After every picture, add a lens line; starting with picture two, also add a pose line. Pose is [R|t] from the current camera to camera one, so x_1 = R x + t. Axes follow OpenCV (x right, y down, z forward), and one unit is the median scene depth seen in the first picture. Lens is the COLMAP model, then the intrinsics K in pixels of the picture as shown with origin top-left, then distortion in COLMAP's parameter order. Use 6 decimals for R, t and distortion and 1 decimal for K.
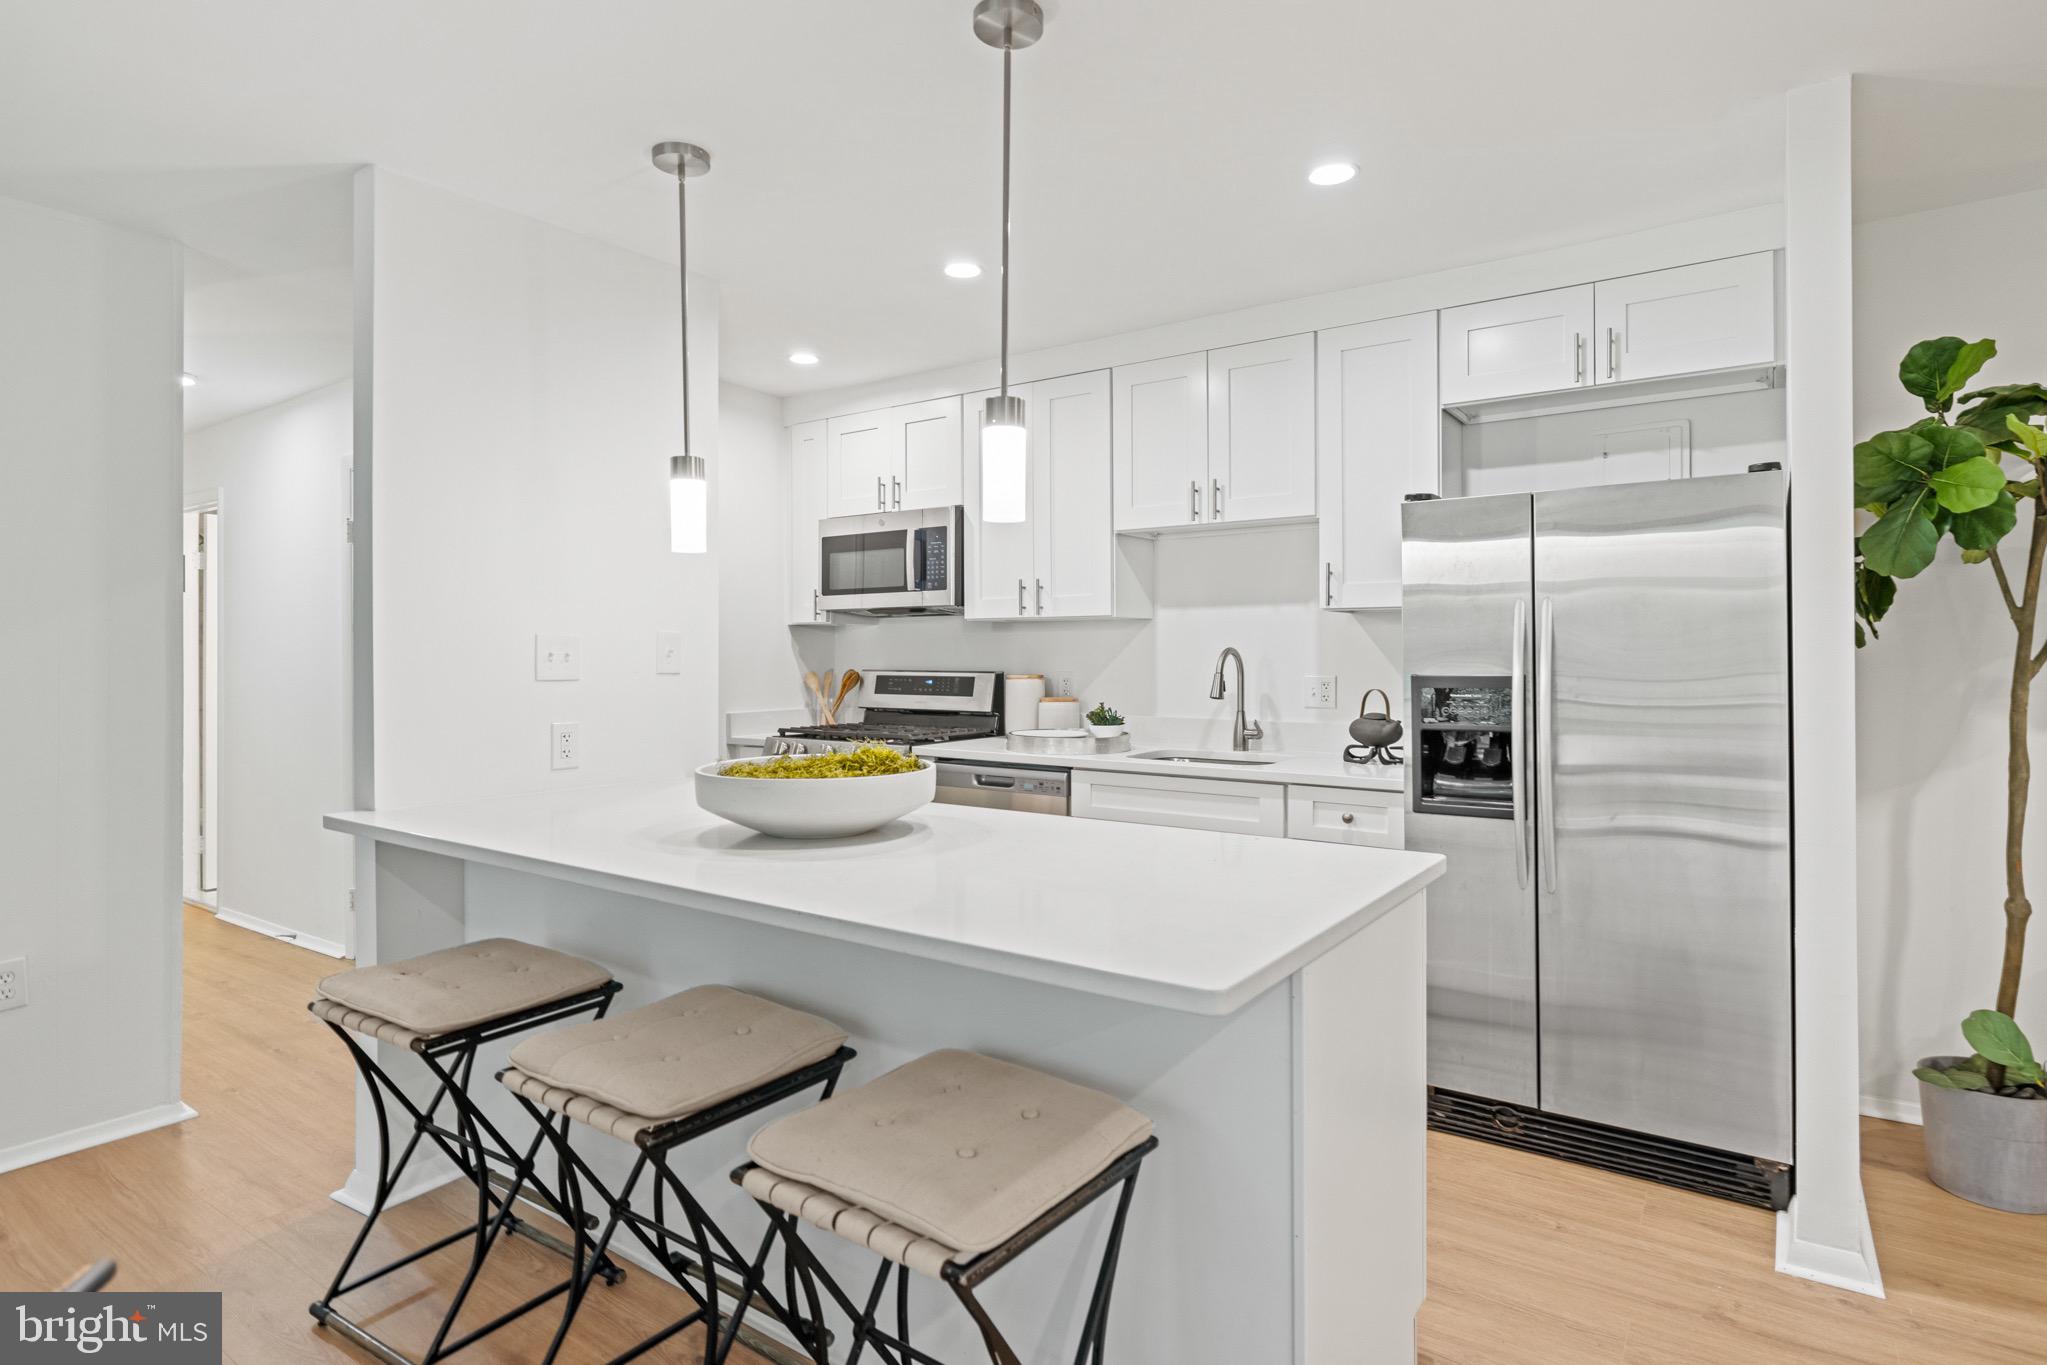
lens RADIAL K [[1072.4, 0, 1028.4], [0, 1072.4, 662.2], [0, 0, 1]] dist [0.000429, 0.001185]
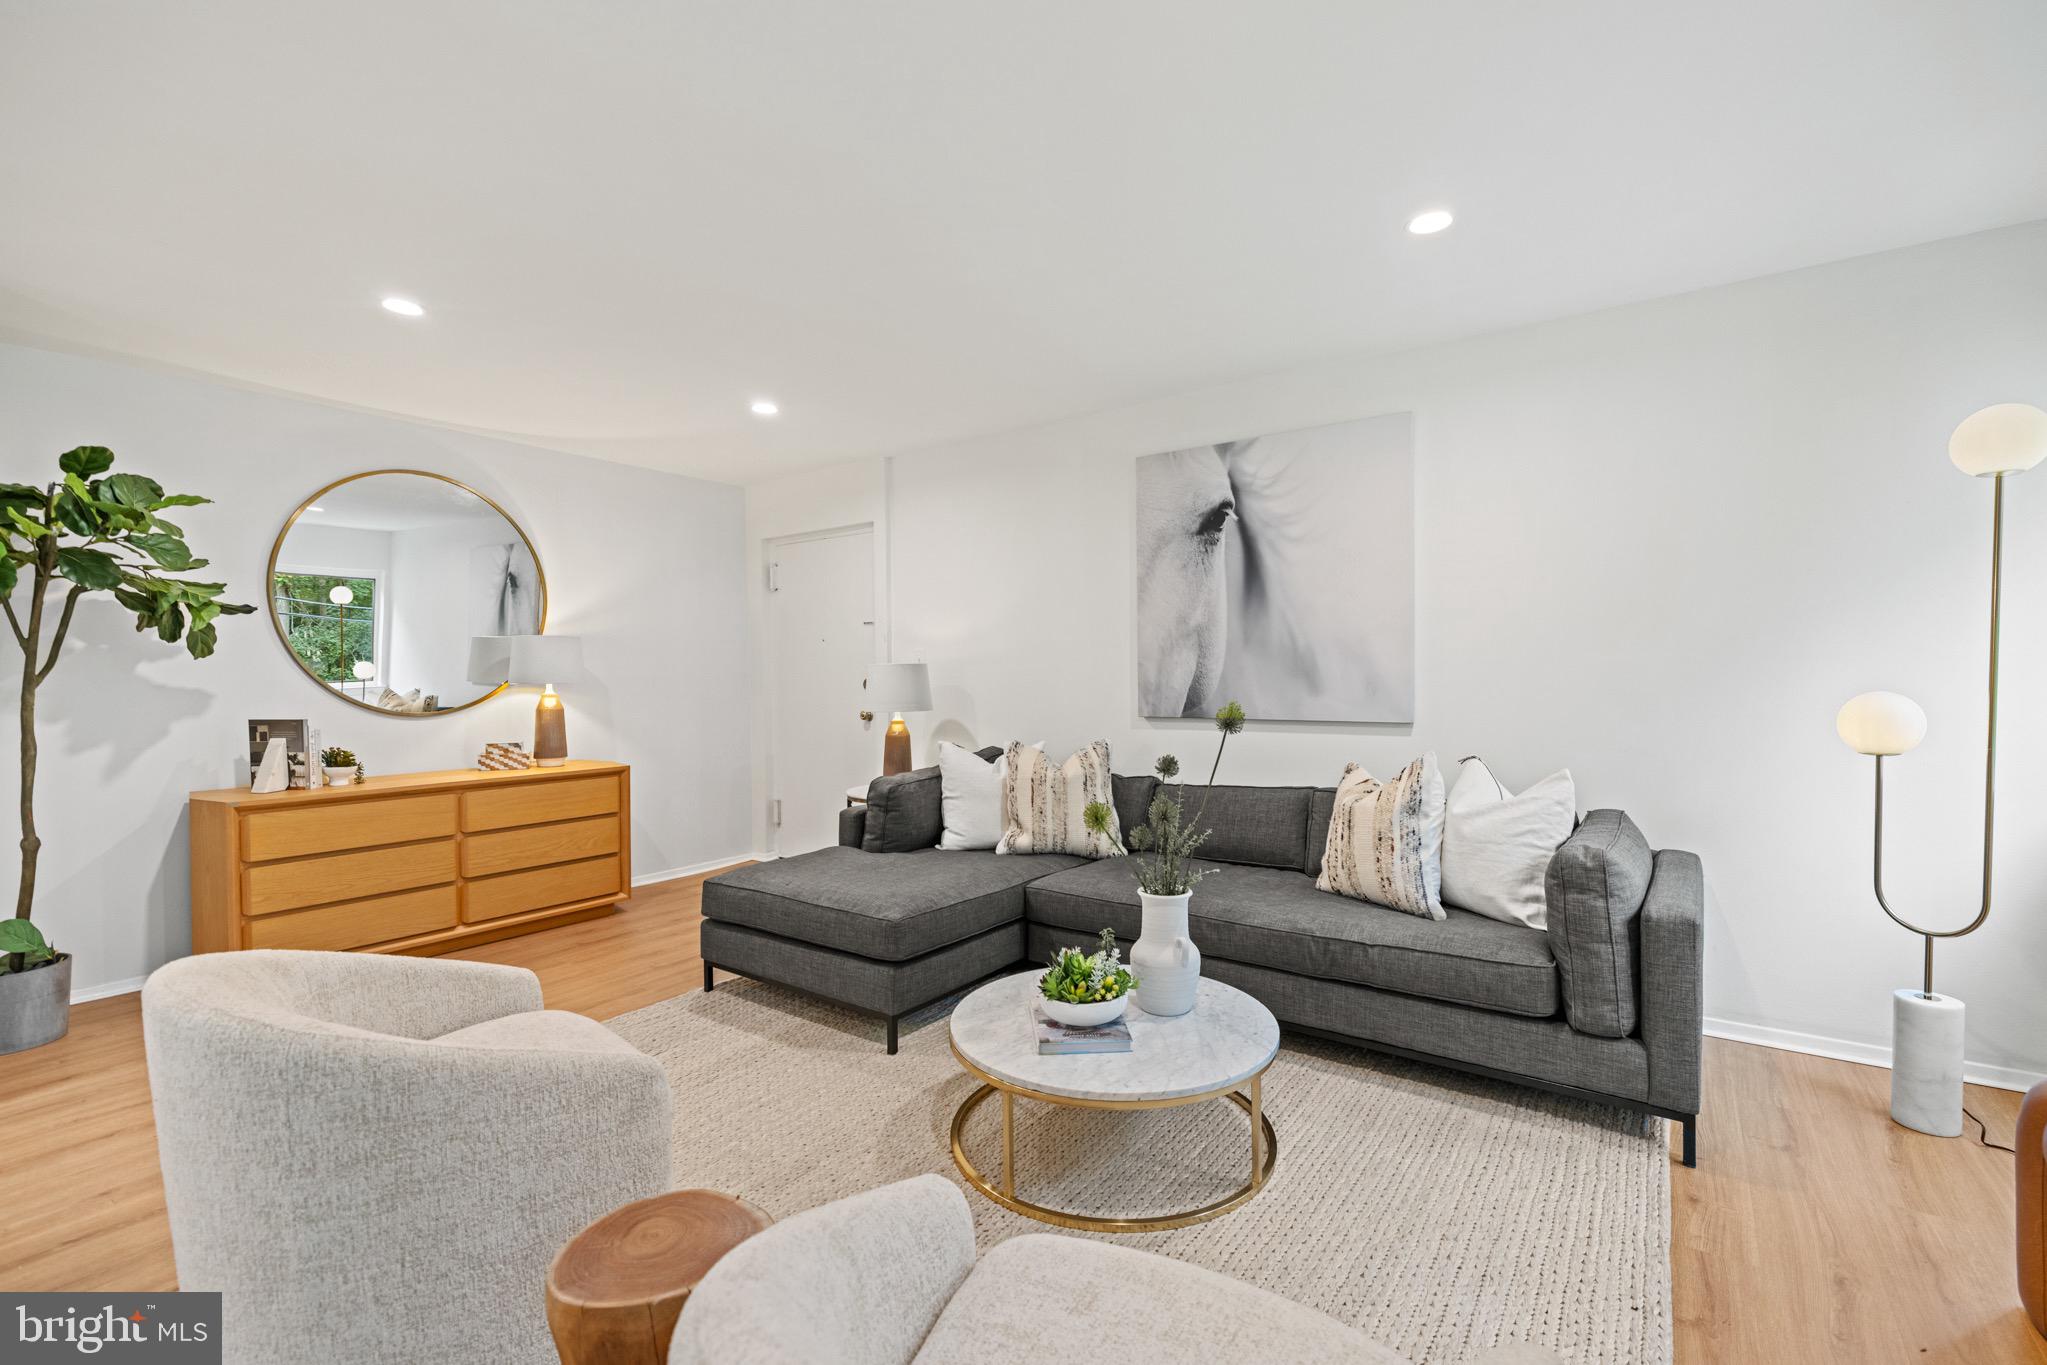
lens RADIAL K [[904.5, 0, 1023.4], [0, 904.5, 687.9], [0, 0, 1]] dist [0.007315, 0.000243]
pose [[0.021196, -0.014815, 0.999666, -0.223356], [0.016643, 0.999757, 0.014464, 0.016061], [-0.999637, 0.016331, 0.021438, -0.294410]]
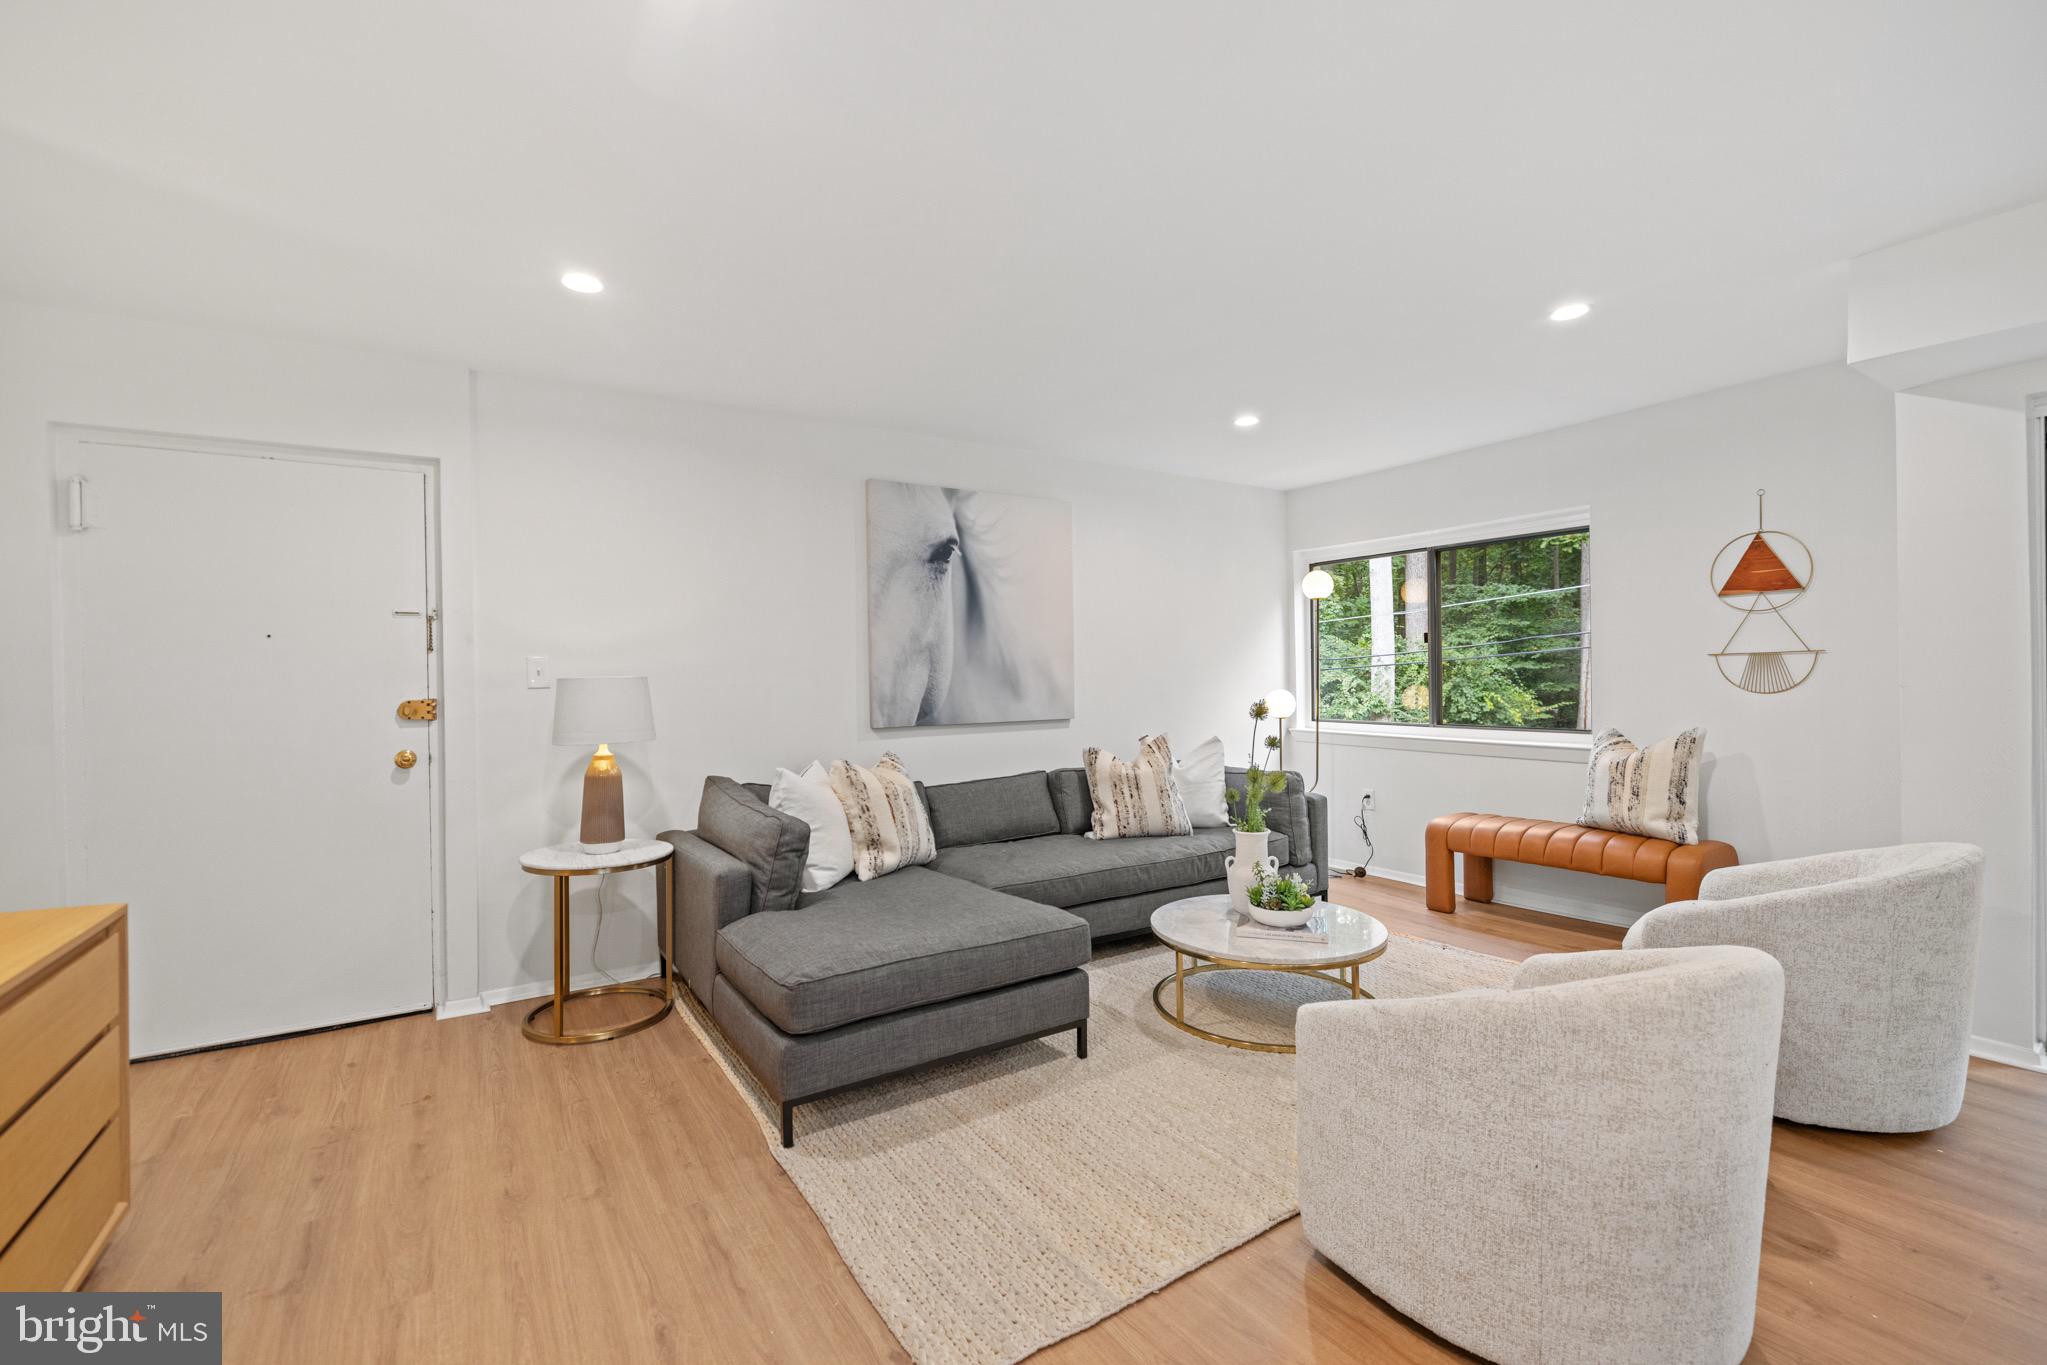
lens RADIAL K [[878.9, 0, 1023.5], [0, 878.9, 682.5], [0, 0, 1]] dist [0.003031, 0.000173]
pose [[-0.924722, 0.015923, 0.380309, 0.377302], [0.021852, 0.999698, 0.011277, 0.000985], [-0.380015, 0.018739, -0.924791, 0.693324]]
